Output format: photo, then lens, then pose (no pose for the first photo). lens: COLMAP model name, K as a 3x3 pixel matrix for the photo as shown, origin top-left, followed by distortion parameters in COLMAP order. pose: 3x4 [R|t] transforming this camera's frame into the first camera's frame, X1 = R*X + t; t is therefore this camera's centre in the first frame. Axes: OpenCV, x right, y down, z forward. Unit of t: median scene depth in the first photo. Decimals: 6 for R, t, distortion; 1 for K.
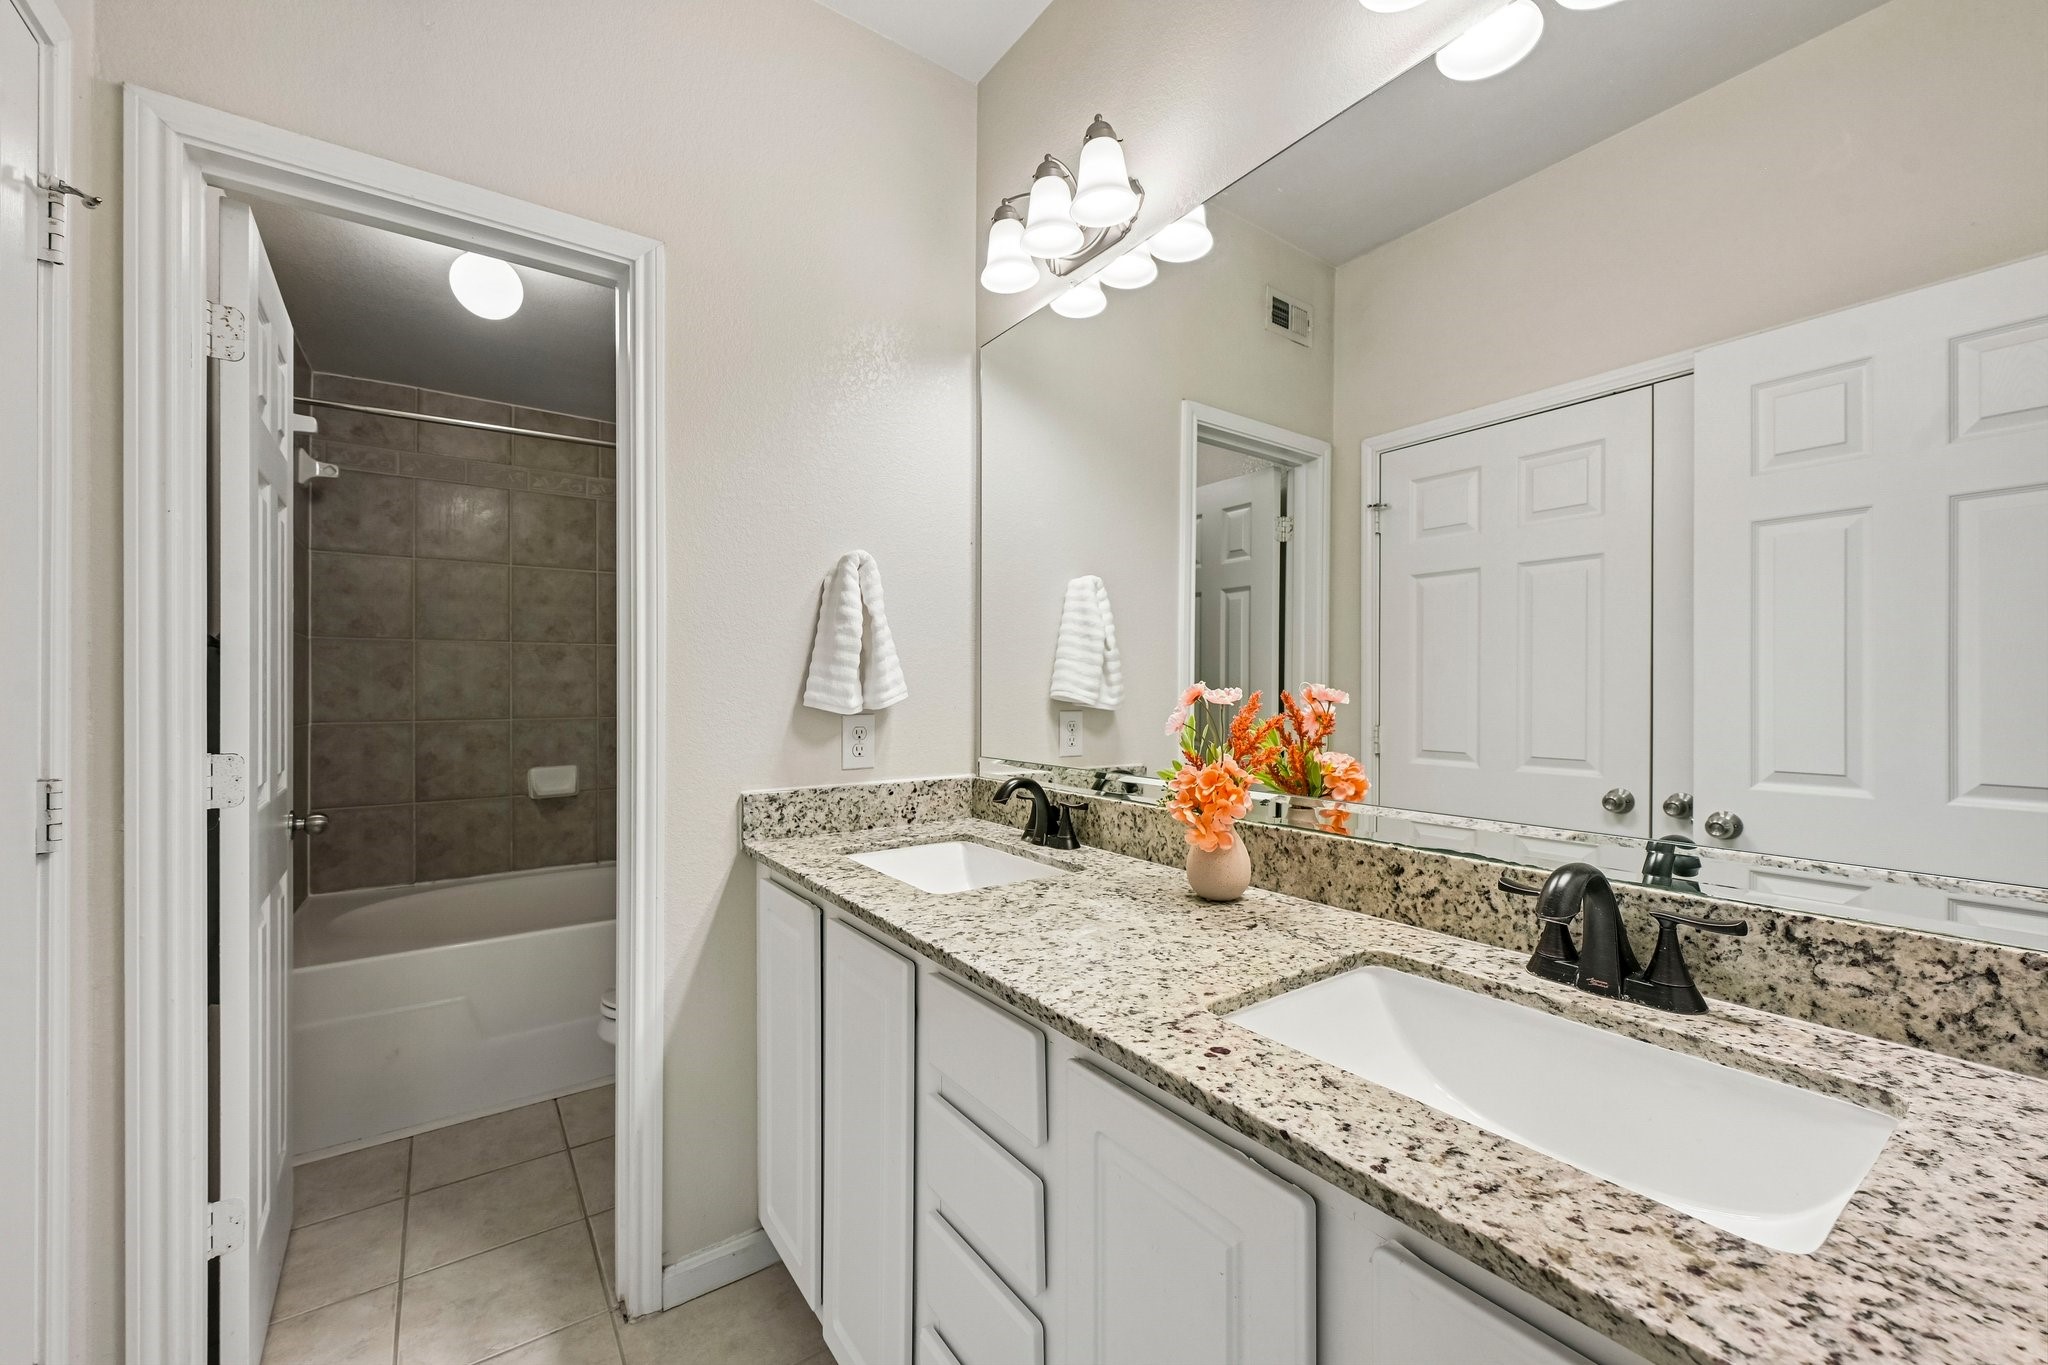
lens RADIAL K [[809.0, 0, 1022.6], [0, 809.0, 685.2], [0, 0, 1]] dist [-0.000361, -0.000150]
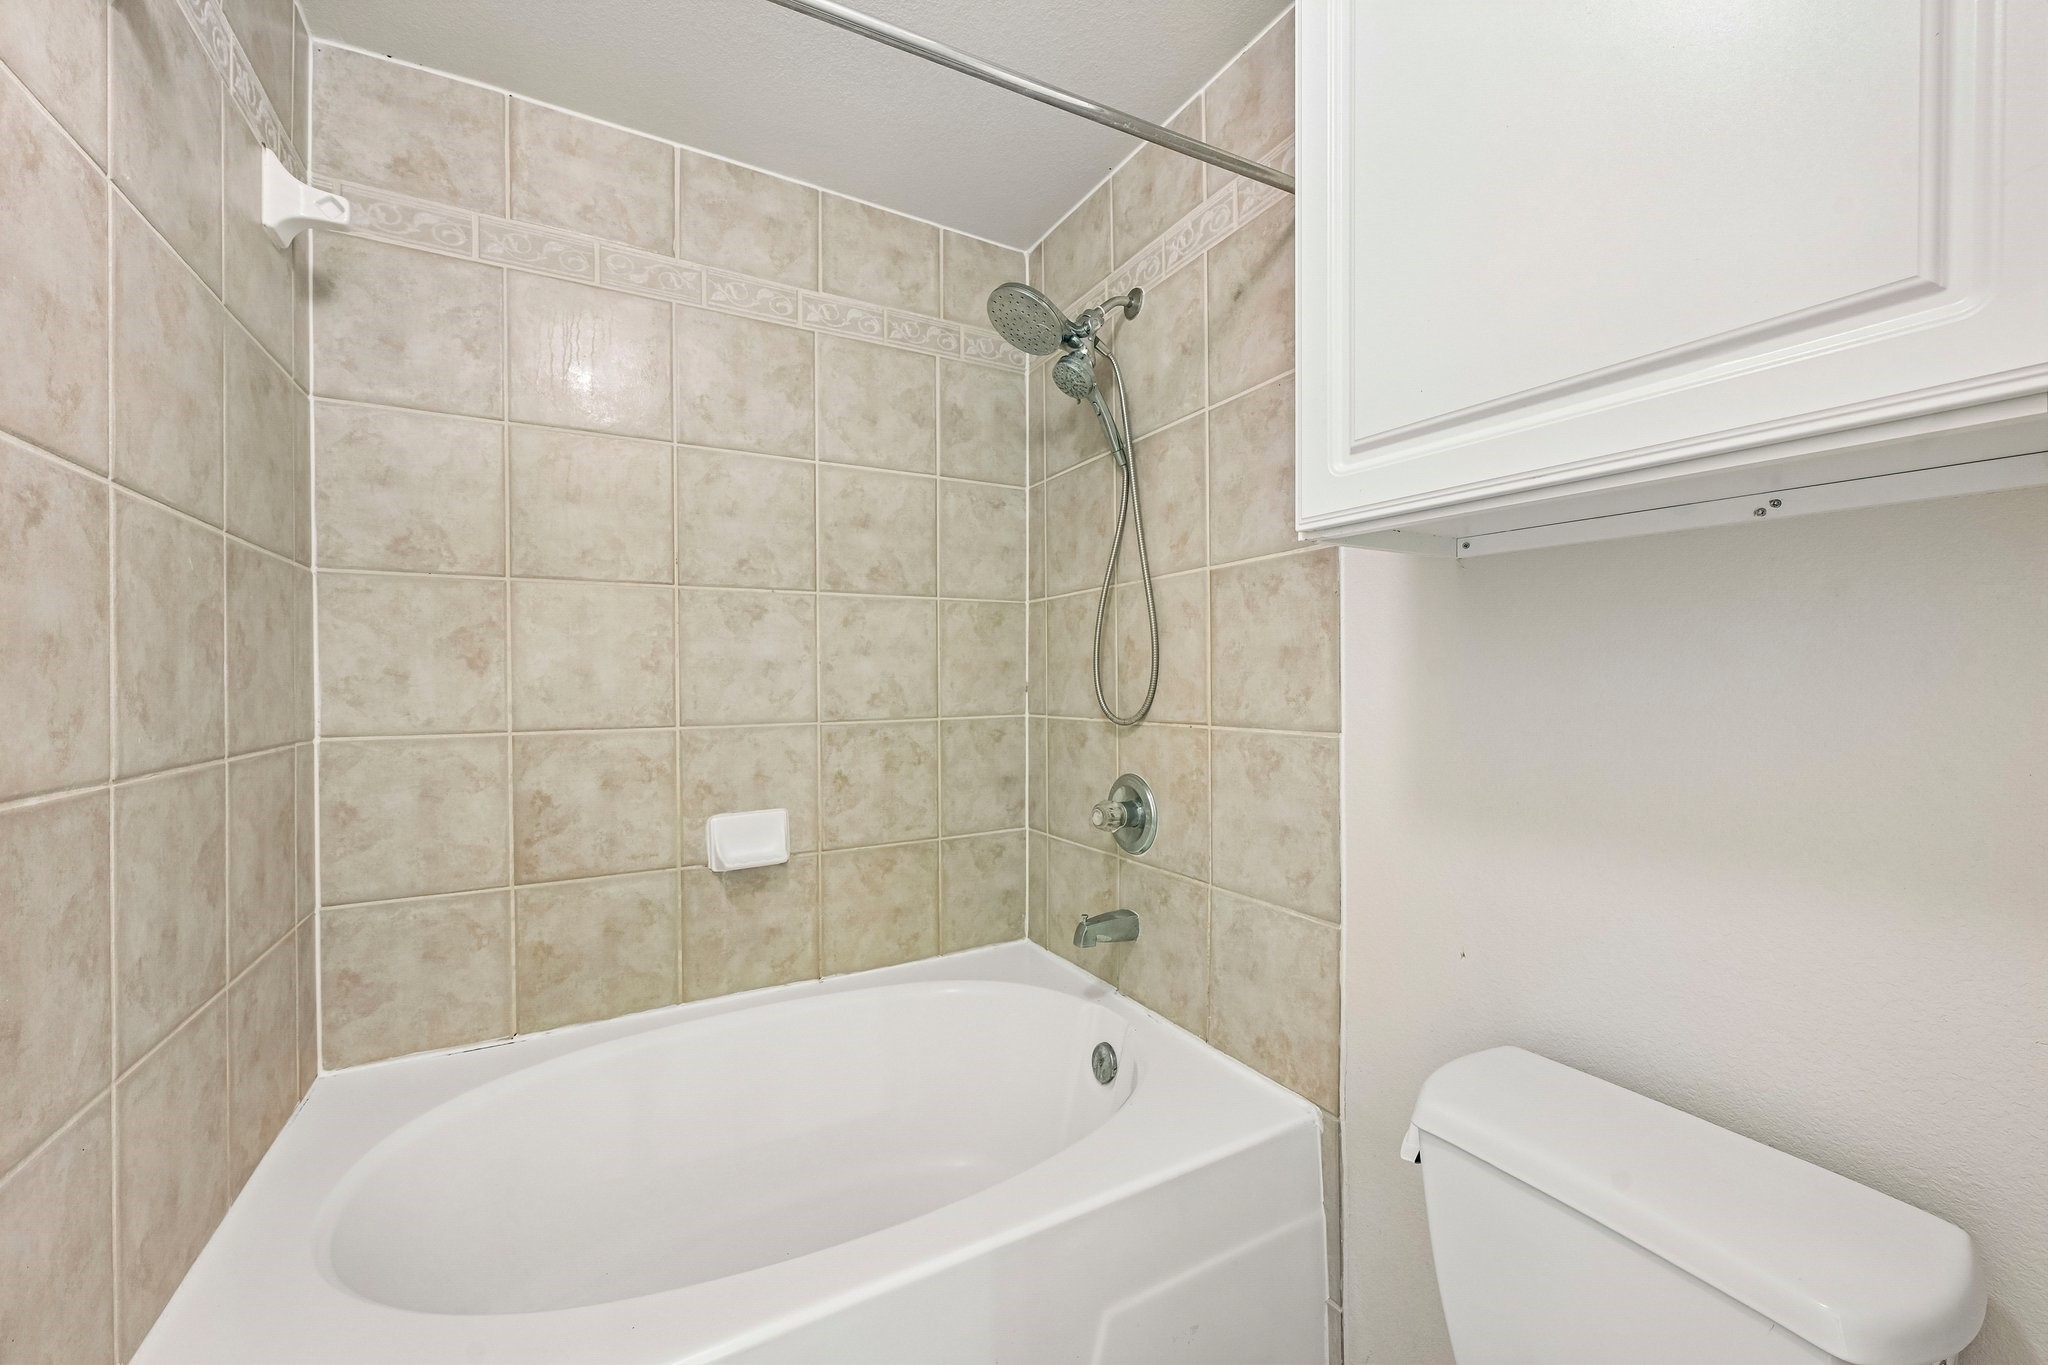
lens RADIAL K [[809.0, 0, 1019.3], [0, 809.0, 682.4], [0, 0, 1]] dist [-0.000361, -0.000150]
pose [[0.991520, -0.005389, -0.129842, -0.339405], [0.006083, 0.999969, 0.004955, 0.010602], [0.129811, -0.005703, 0.991522, 0.498577]]
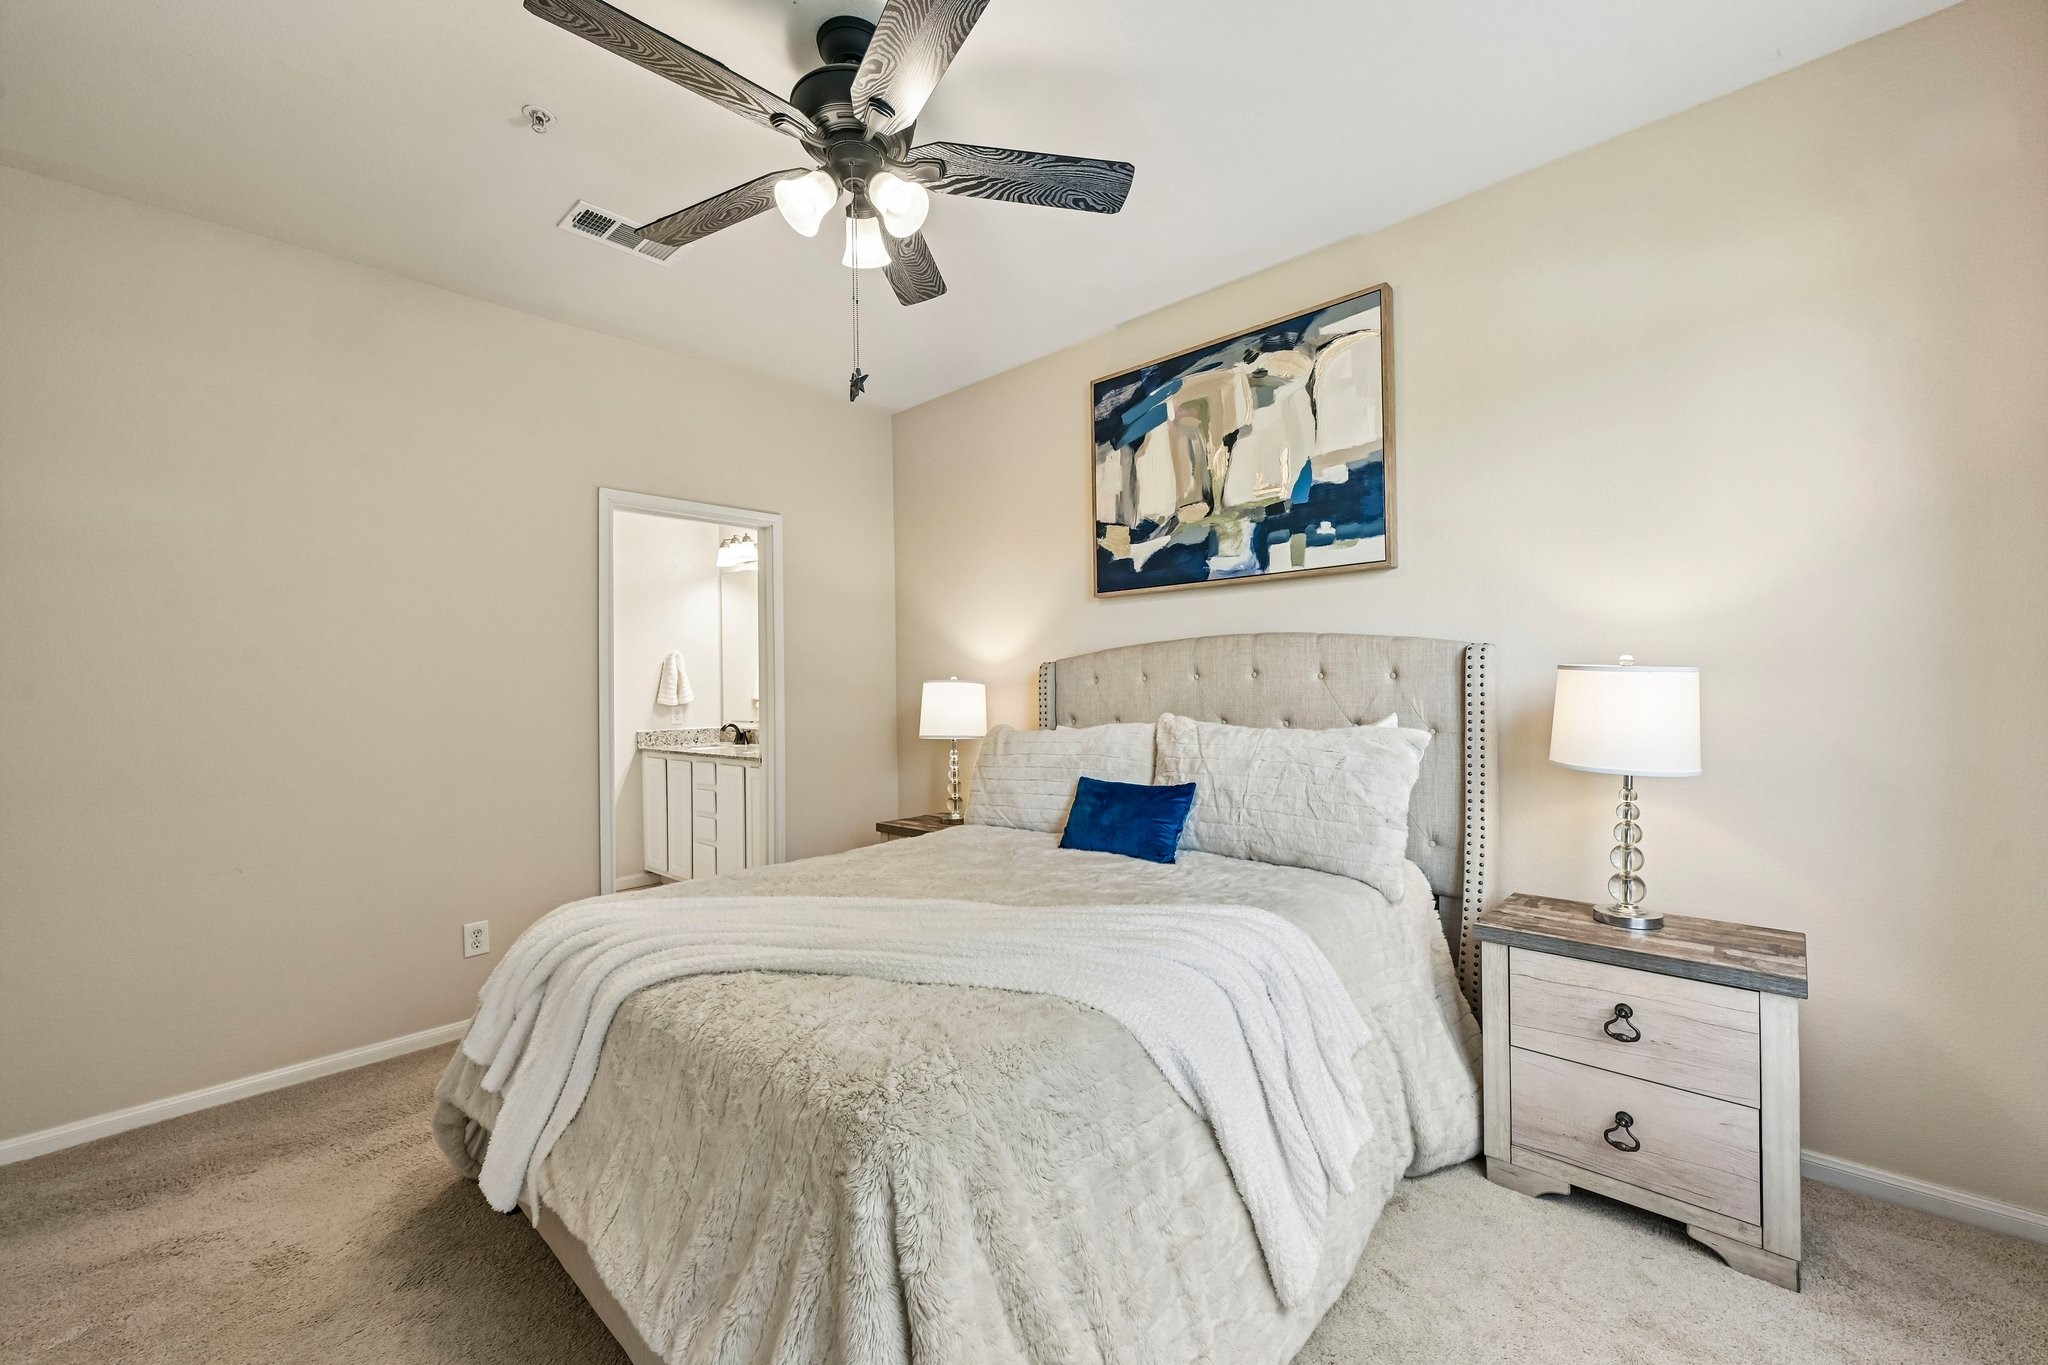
lens RADIAL K [[809.0, 0, 1032.7], [0, 809.0, 684.2], [0, 0, 1]] dist [-0.000361, -0.000150]
pose [[0.982601, -0.015563, 0.185073, 0.710657], [0.016224, 0.999866, -0.002054, -0.020482], [-0.185017, 0.005021, 0.982723, -2.884758]]
